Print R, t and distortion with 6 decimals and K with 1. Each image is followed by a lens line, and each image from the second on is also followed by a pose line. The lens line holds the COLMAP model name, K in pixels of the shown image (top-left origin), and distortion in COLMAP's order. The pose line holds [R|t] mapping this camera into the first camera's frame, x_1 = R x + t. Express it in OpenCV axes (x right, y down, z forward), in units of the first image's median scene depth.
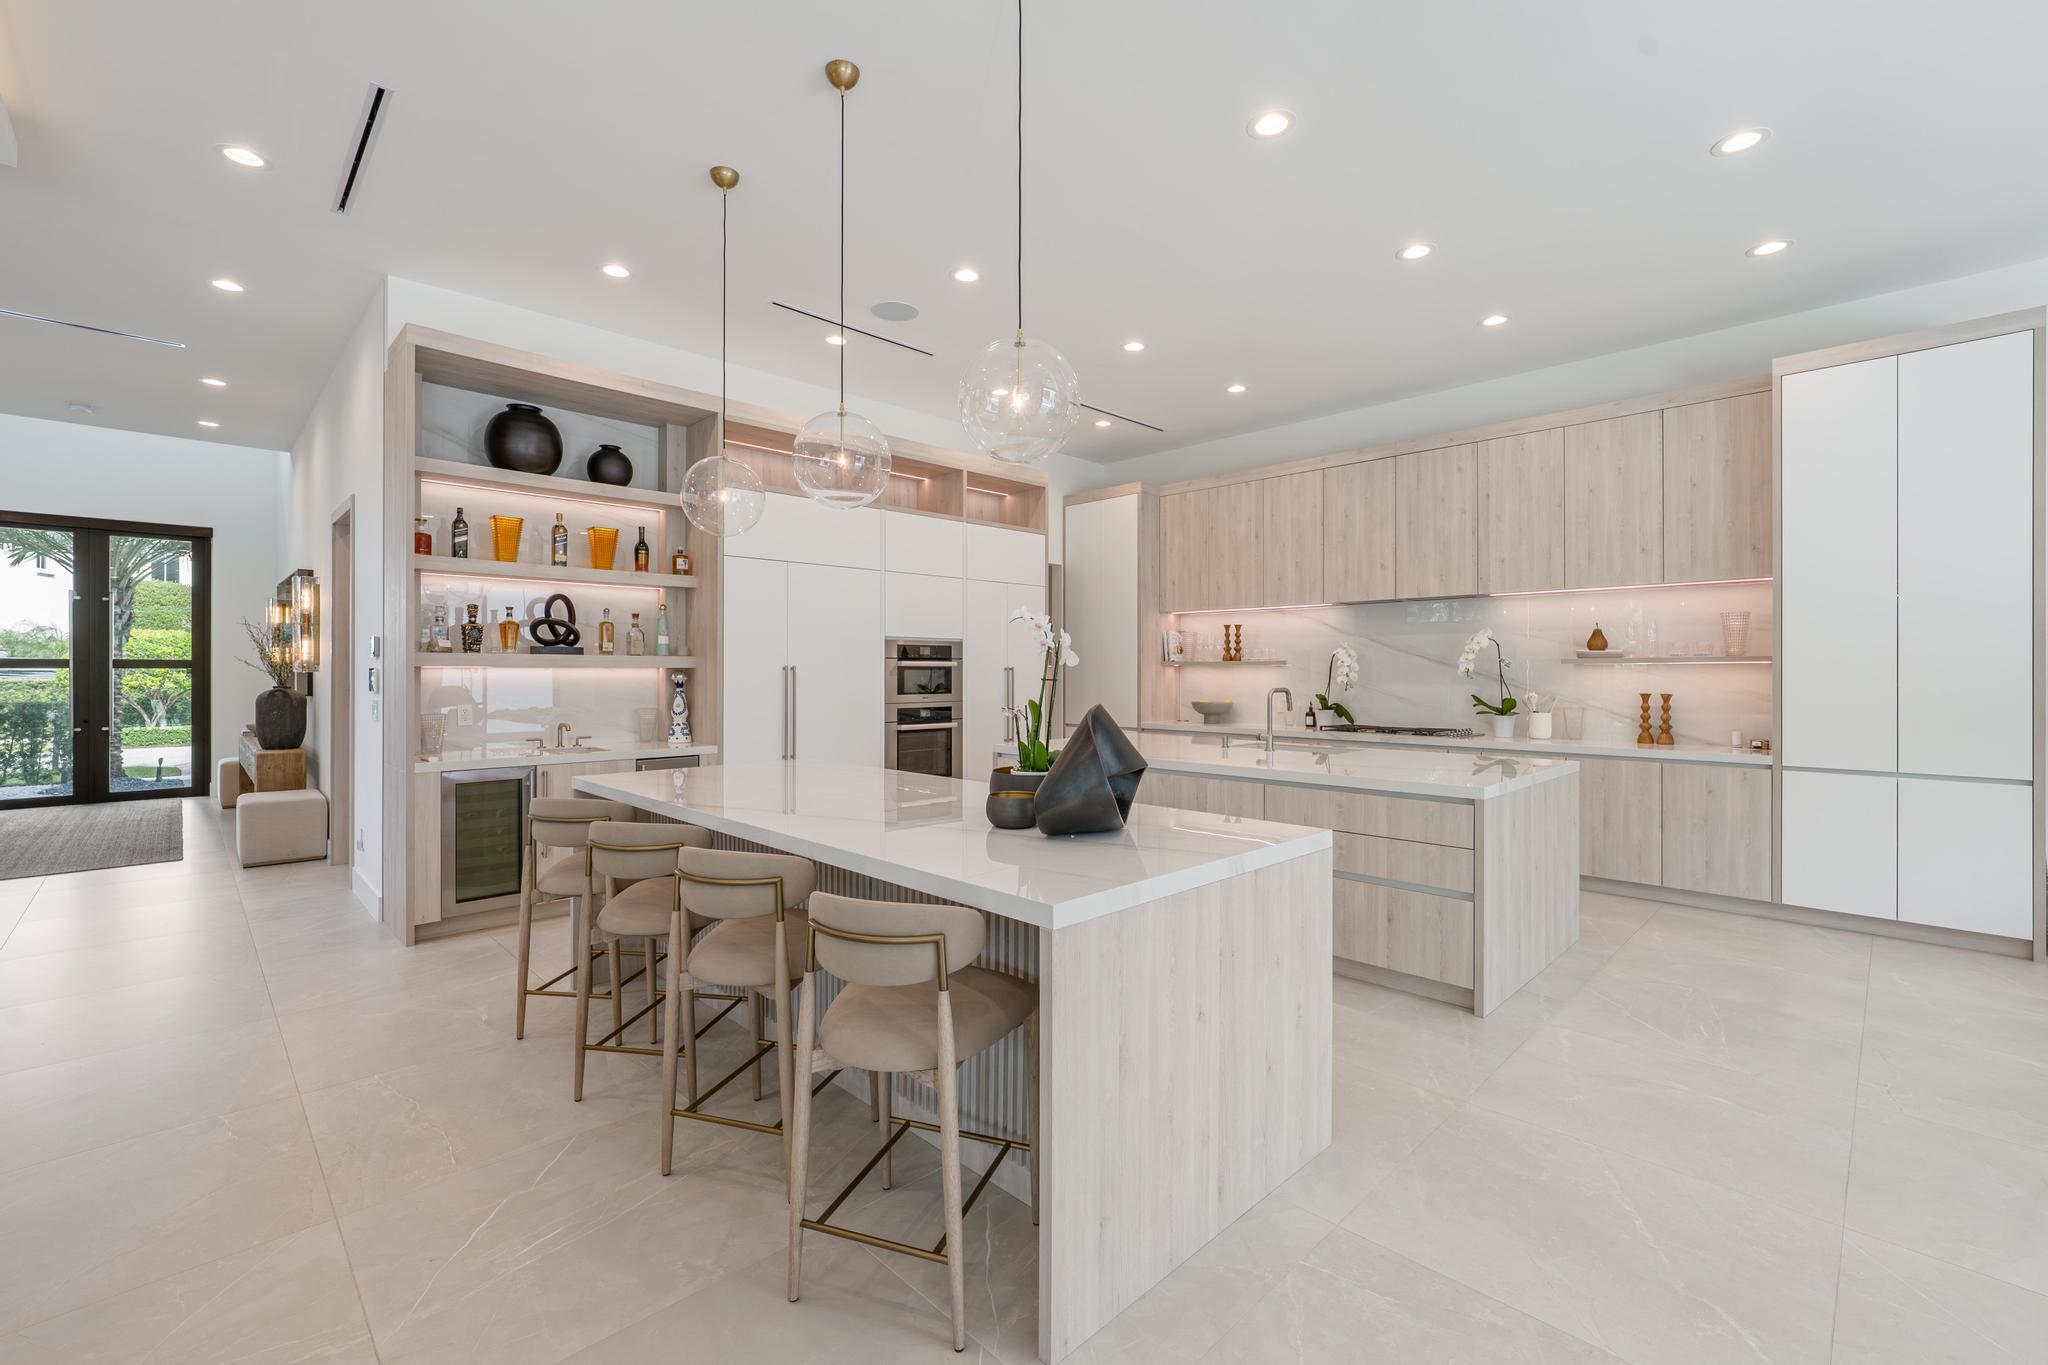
lens RADIAL K [[864.0, 0, 1030.5], [0, 864.0, 679.7], [0, 0, 1]] dist [-0.008822, -0.000064]
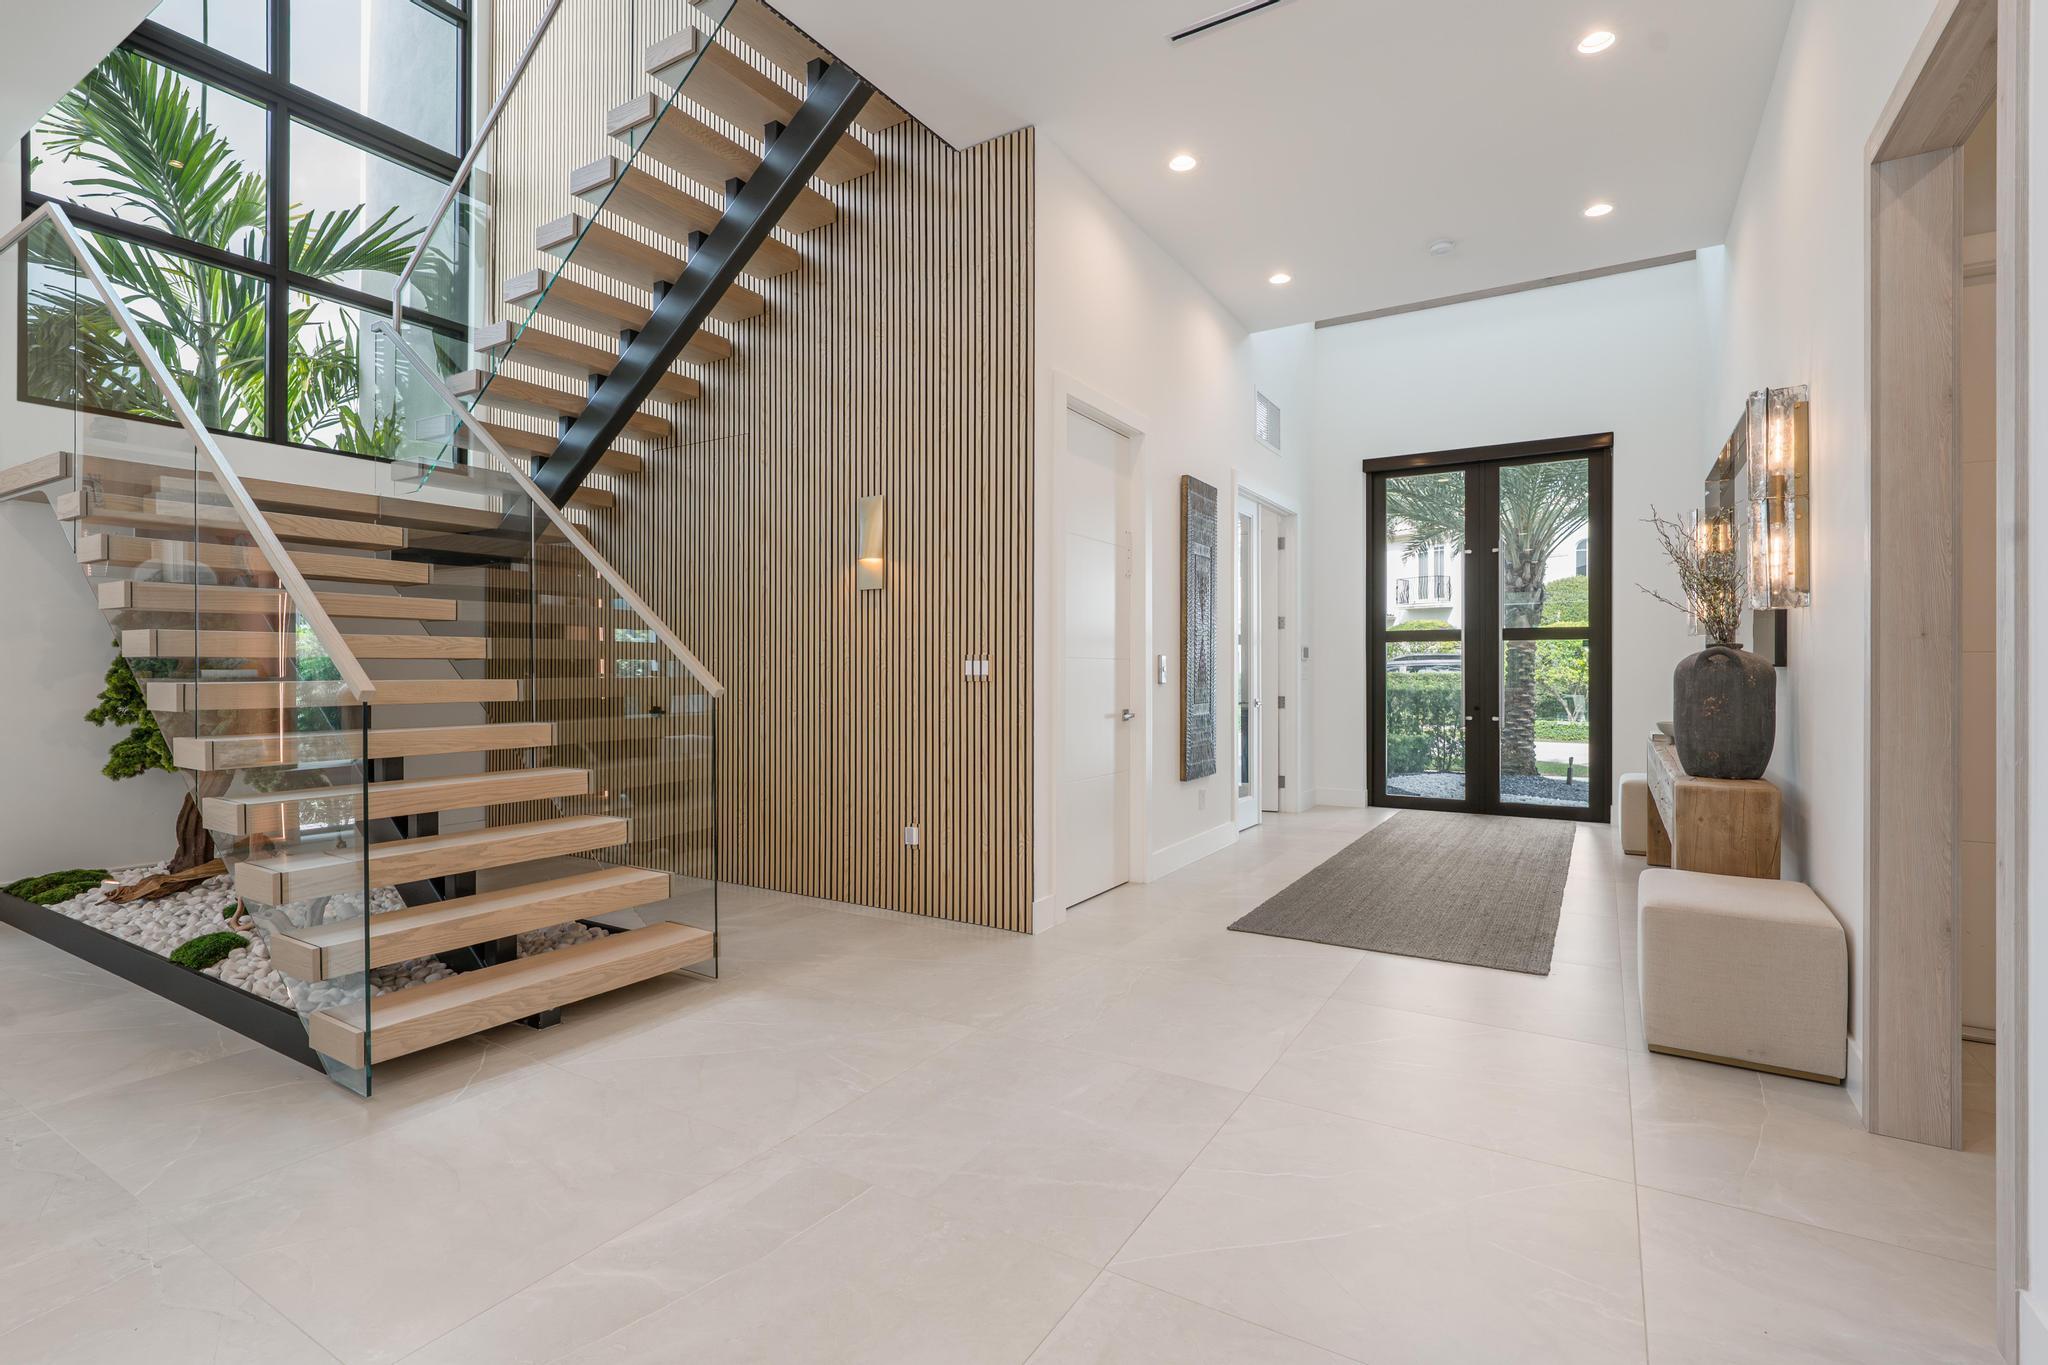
lens RADIAL K [[952.1, 0, 1028.8], [0, 952.1, 658.9], [0, 0, 1]] dist [-0.020319, -0.000050]
pose [[0.239472, -0.011918, -0.970830, -0.491491], [-0.011405, 0.999821, -0.015087, 0.029759], [0.970836, 0.014686, 0.239294, 0.537830]]
